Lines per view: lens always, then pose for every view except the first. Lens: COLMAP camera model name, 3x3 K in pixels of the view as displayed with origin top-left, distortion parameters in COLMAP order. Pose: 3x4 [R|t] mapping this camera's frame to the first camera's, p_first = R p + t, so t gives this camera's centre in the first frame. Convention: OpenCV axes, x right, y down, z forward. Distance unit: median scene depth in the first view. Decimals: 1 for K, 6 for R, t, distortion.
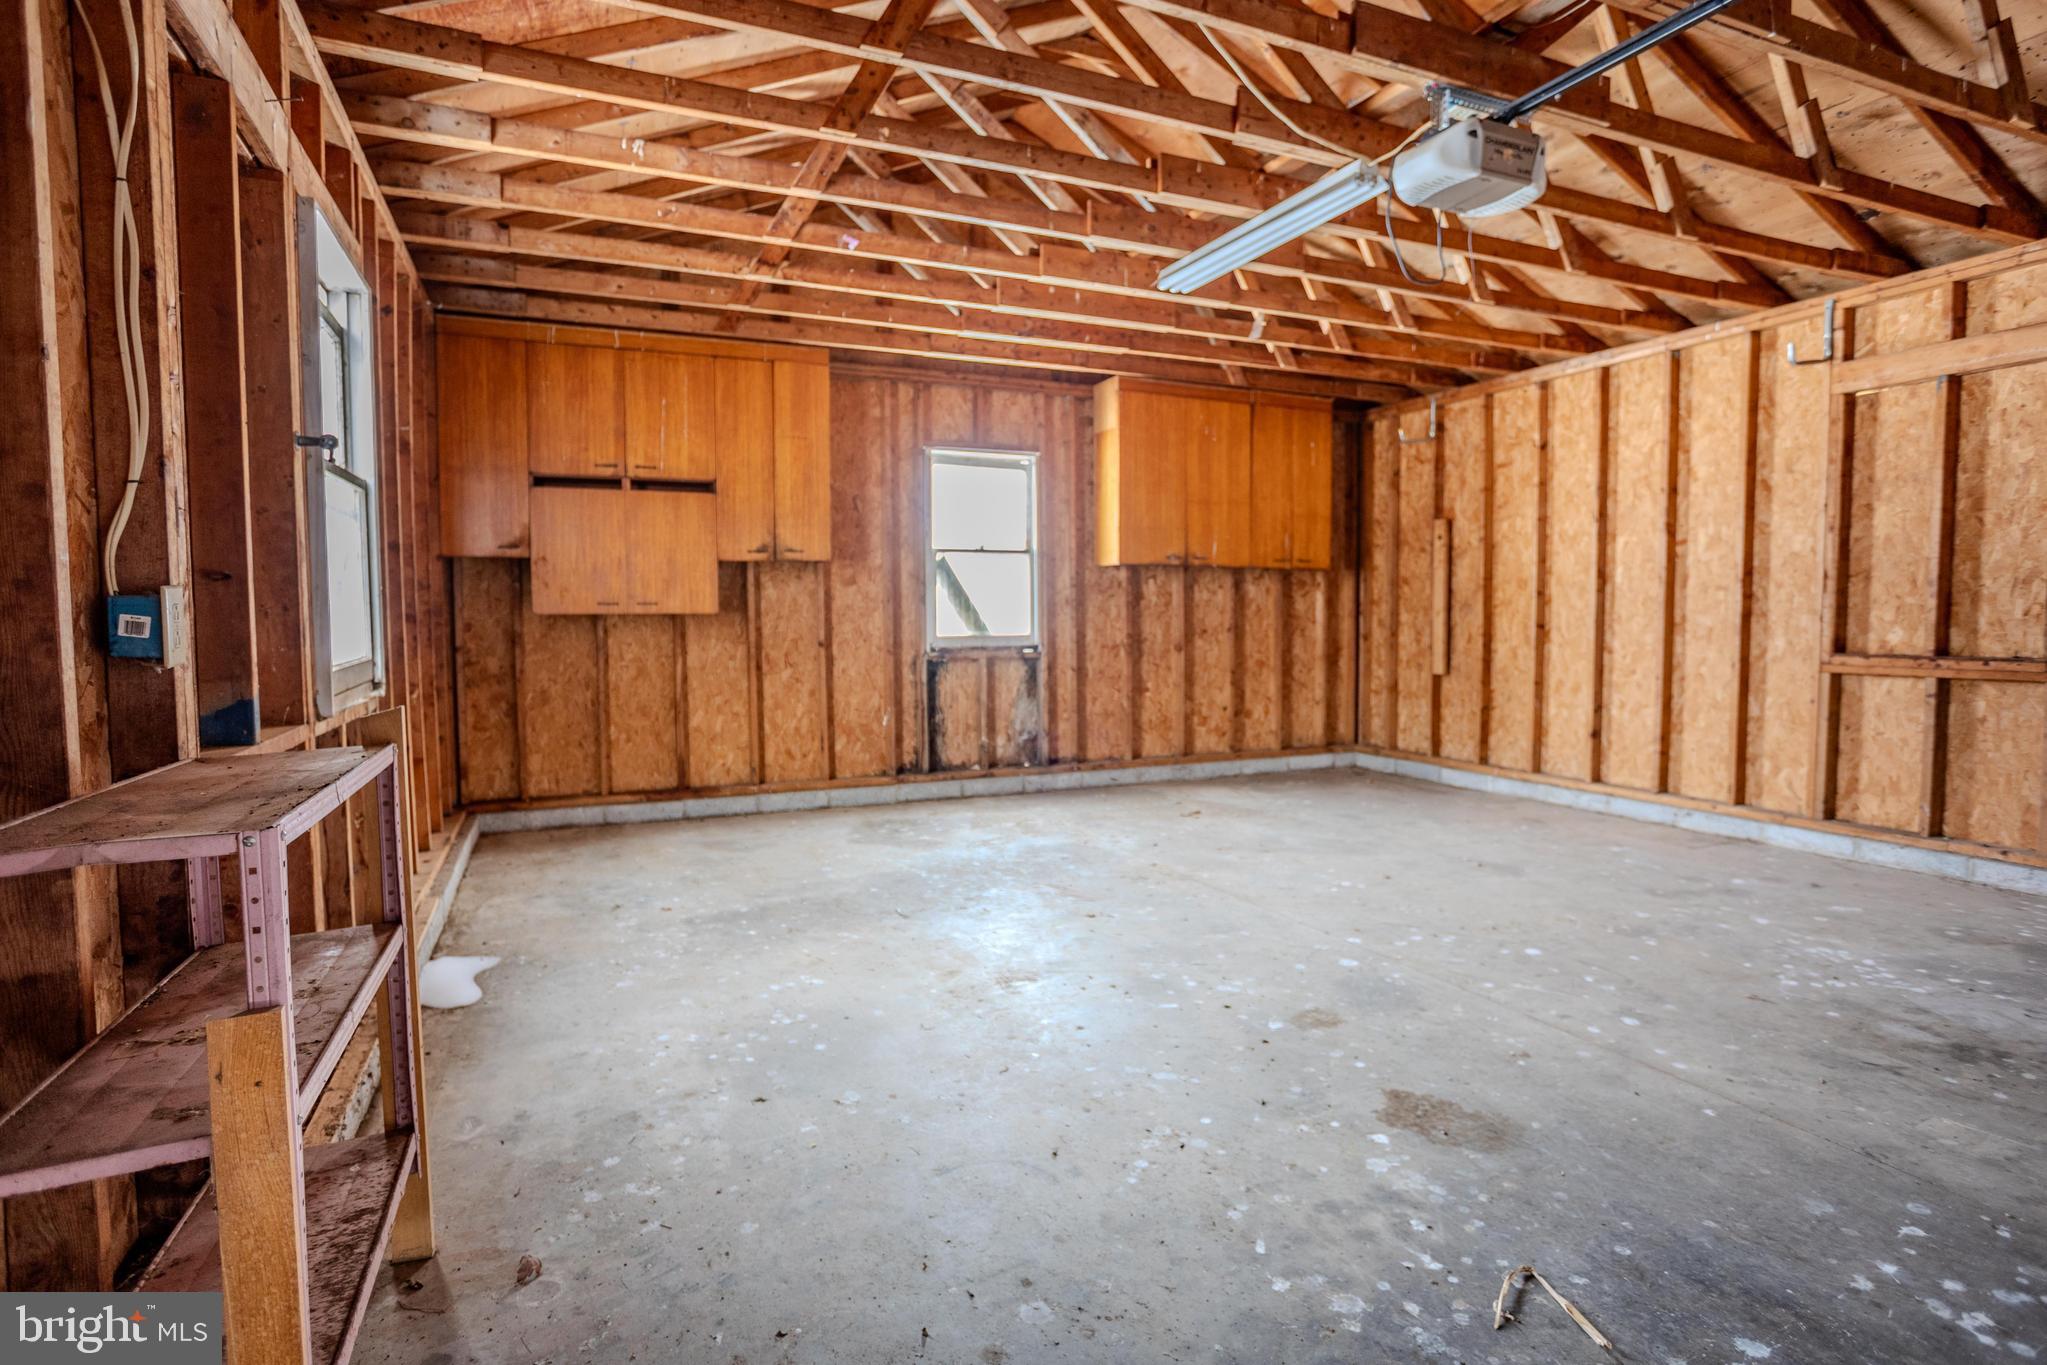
lens RADIAL K [[1031.0, 0, 1017.6], [0, 1031.0, 679.3], [0, 0, 1]] dist [-0.041242, 0.016369]
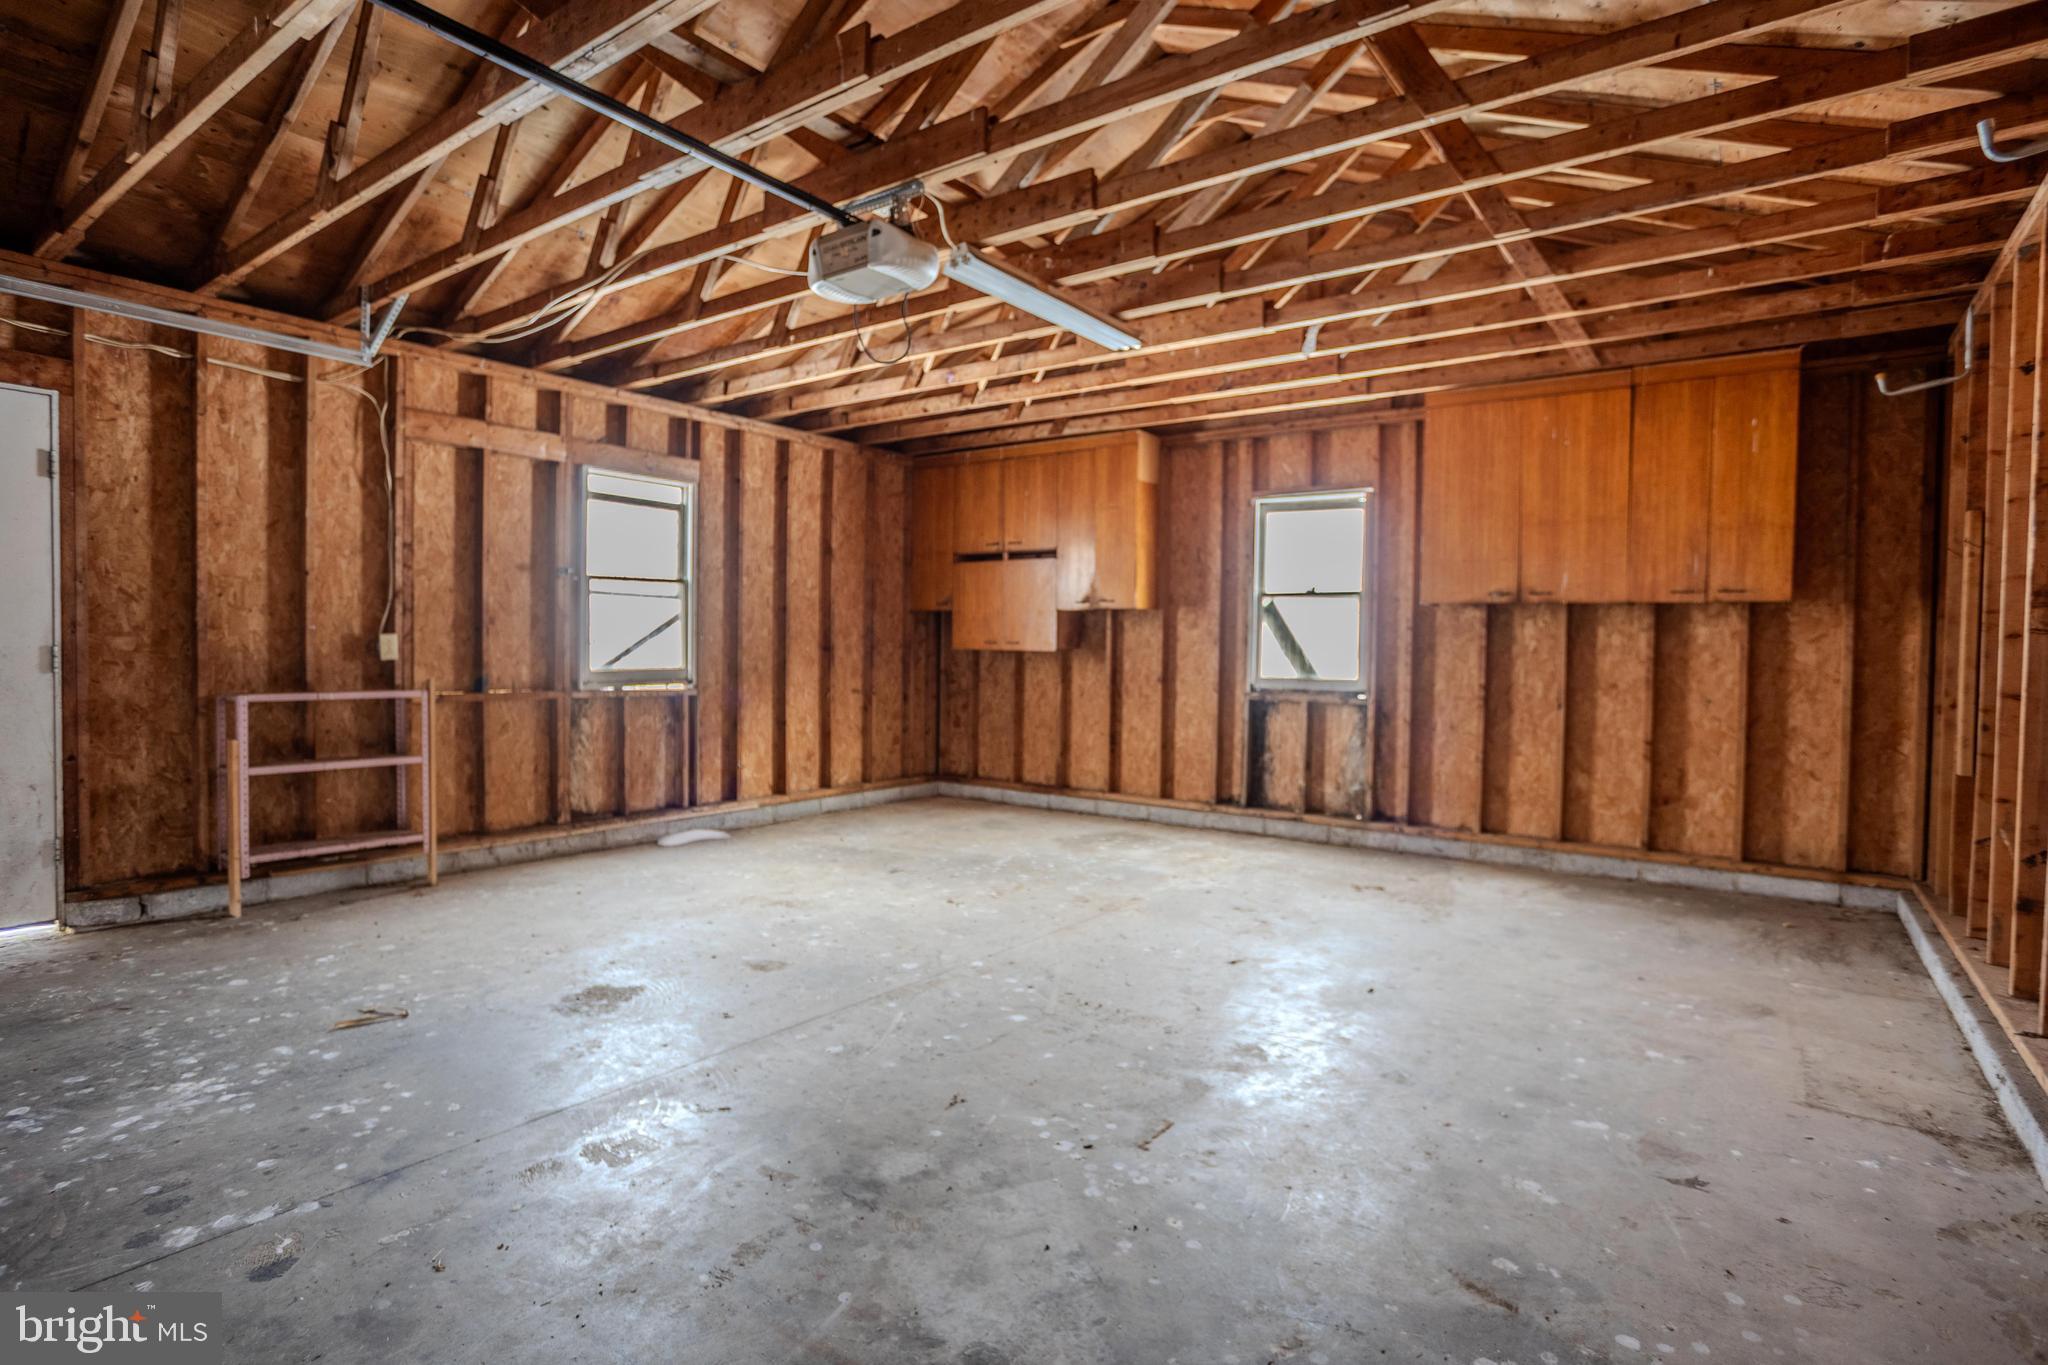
lens RADIAL K [[1031.5, 0, 1015.1], [0, 1031.5, 676.3], [0, 0, 1]] dist [-0.041242, 0.016369]
pose [[0.502886, 0.037097, -0.863556, 1.387845], [-0.072086, 0.997398, 0.000868, -0.051305], [0.861341, 0.061814, 0.504252, 0.525813]]
